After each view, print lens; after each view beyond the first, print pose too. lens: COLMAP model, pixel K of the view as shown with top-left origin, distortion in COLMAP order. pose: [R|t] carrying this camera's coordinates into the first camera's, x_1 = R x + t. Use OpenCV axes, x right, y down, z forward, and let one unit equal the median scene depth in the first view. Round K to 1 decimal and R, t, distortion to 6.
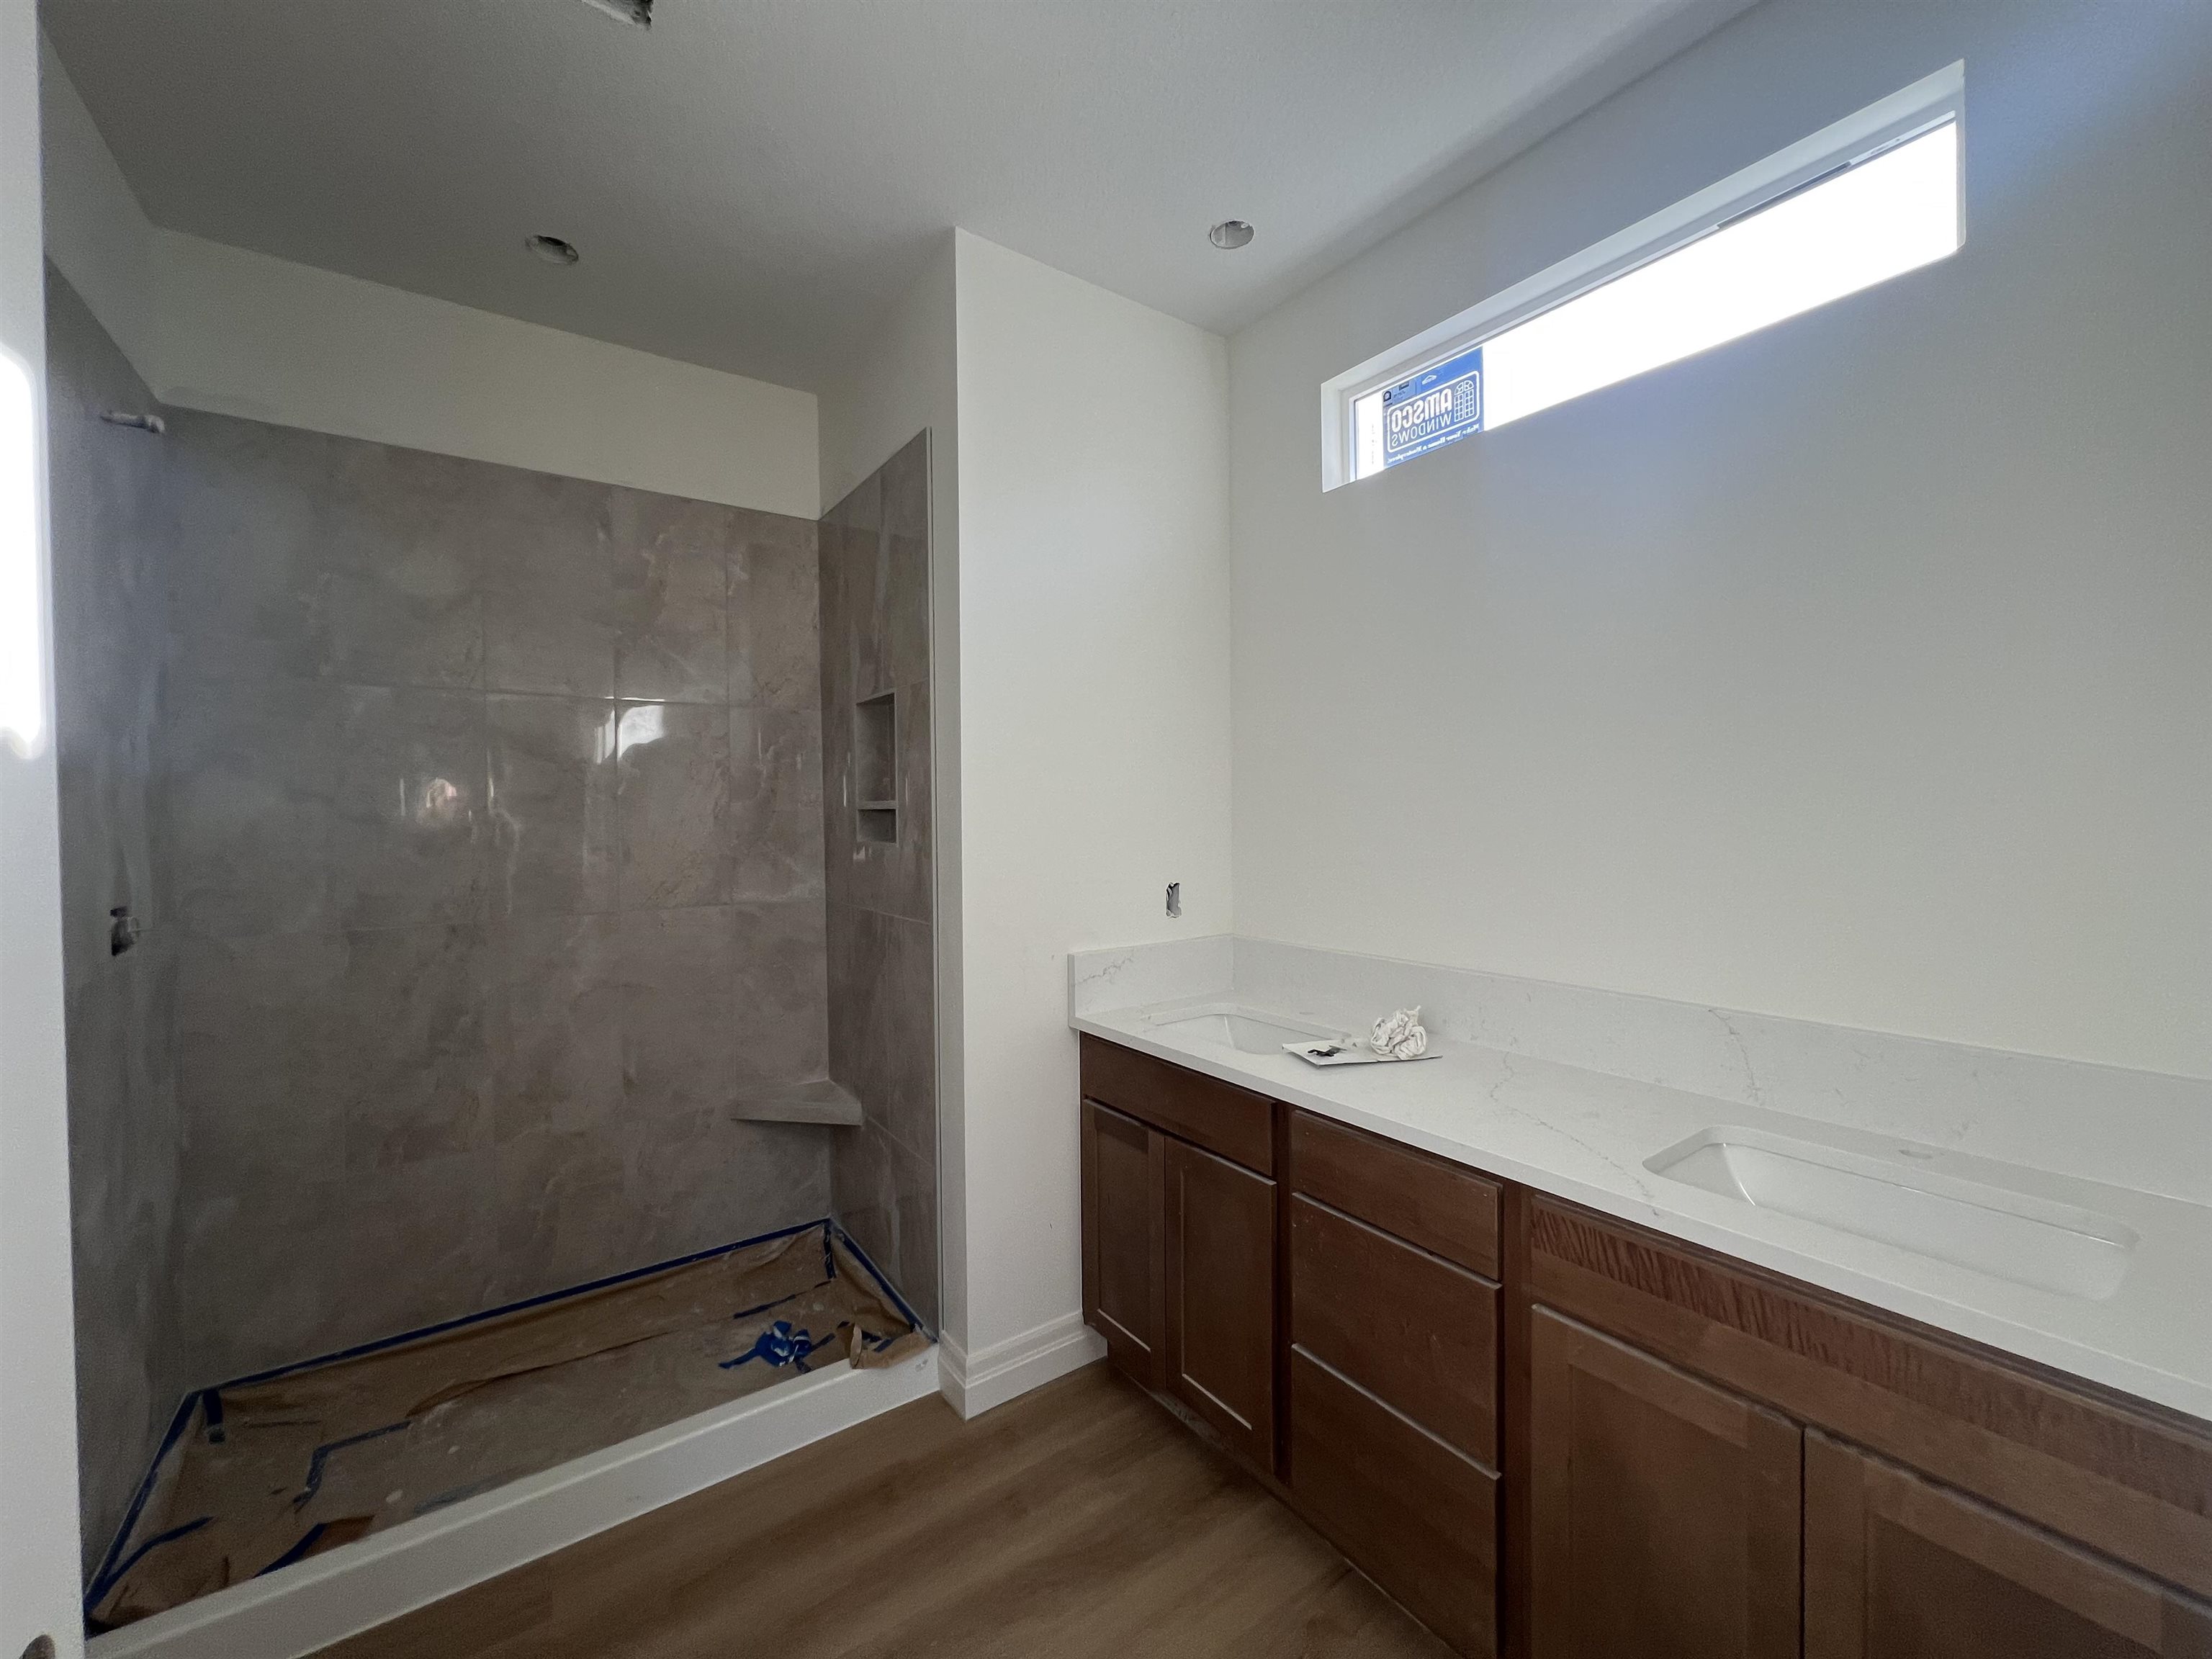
lens RADIAL K [[883.7, 0, 1107.3], [0, 883.7, 829.4], [0, 0, 1]] dist [-0.000013, 0.000000]
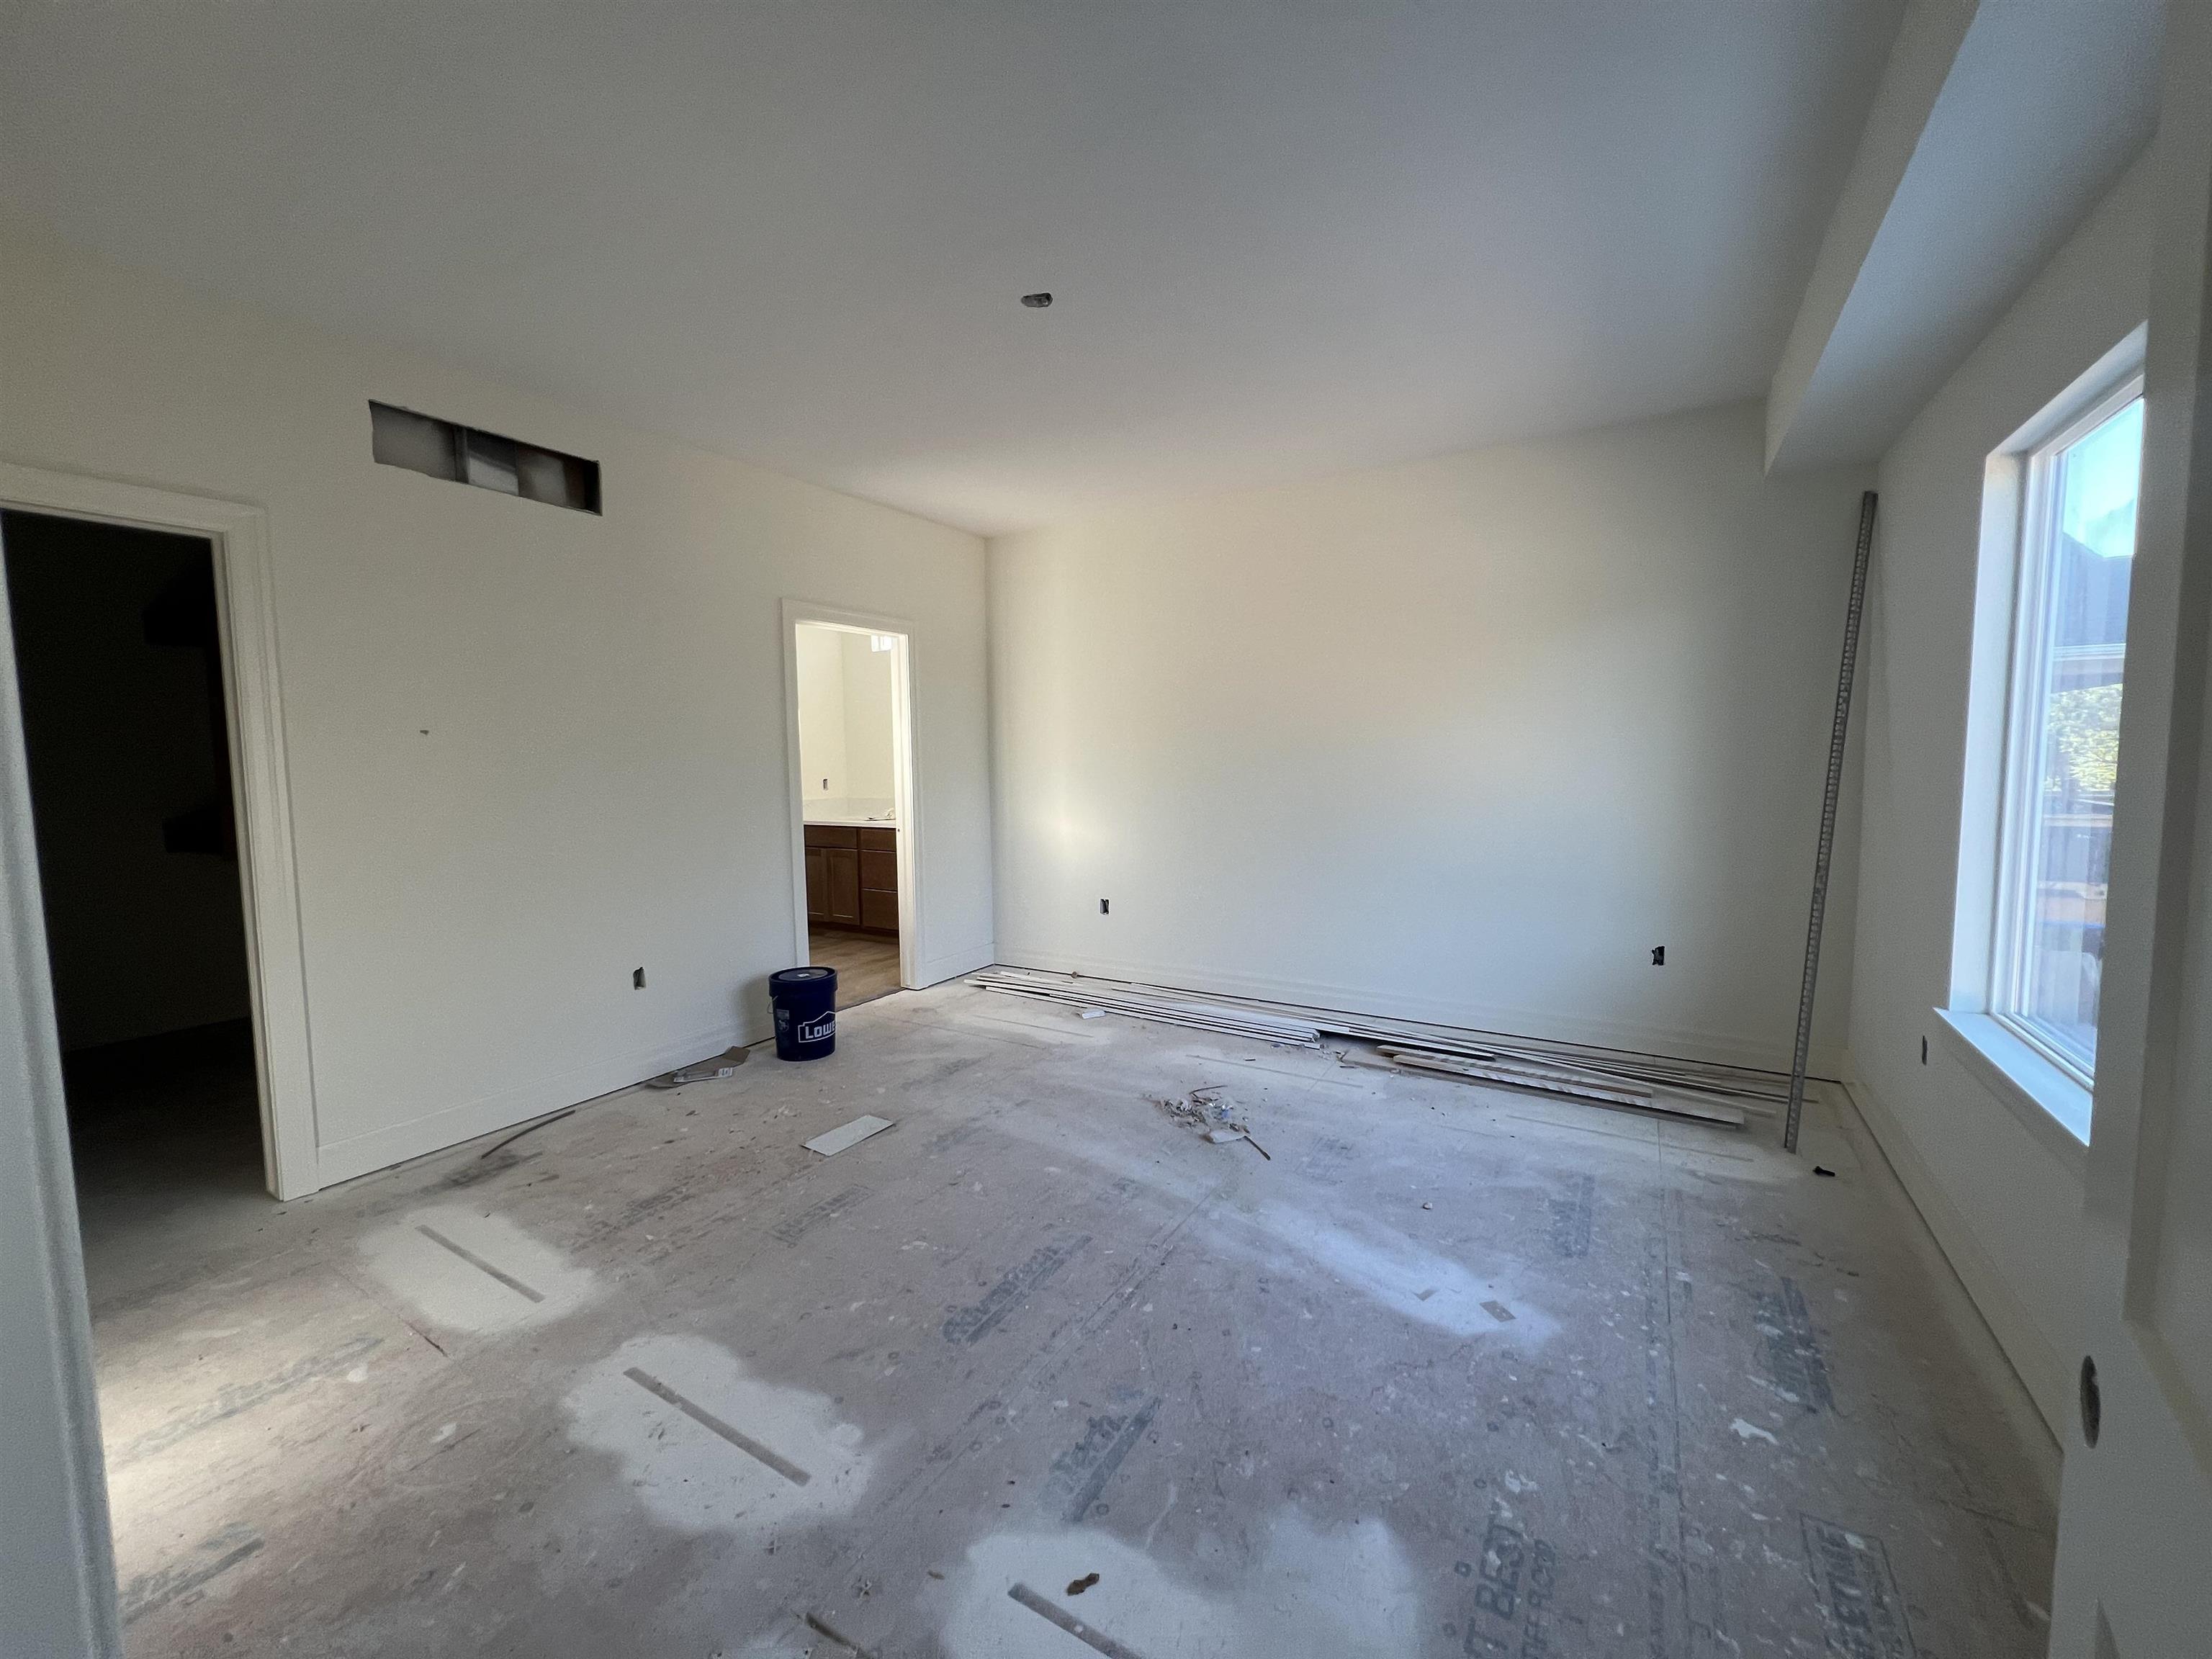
lens RADIAL K [[883.7, 0, 1104.4], [0, 883.7, 825.0], [0, 0, 1]] dist [-0.000013, 0.000000]
pose [[0.918641, -0.032097, 0.393786, -0.286590], [0.009312, 0.998177, 0.059639, 0.061854], [-0.394983, -0.051120, 0.917265, -2.520274]]
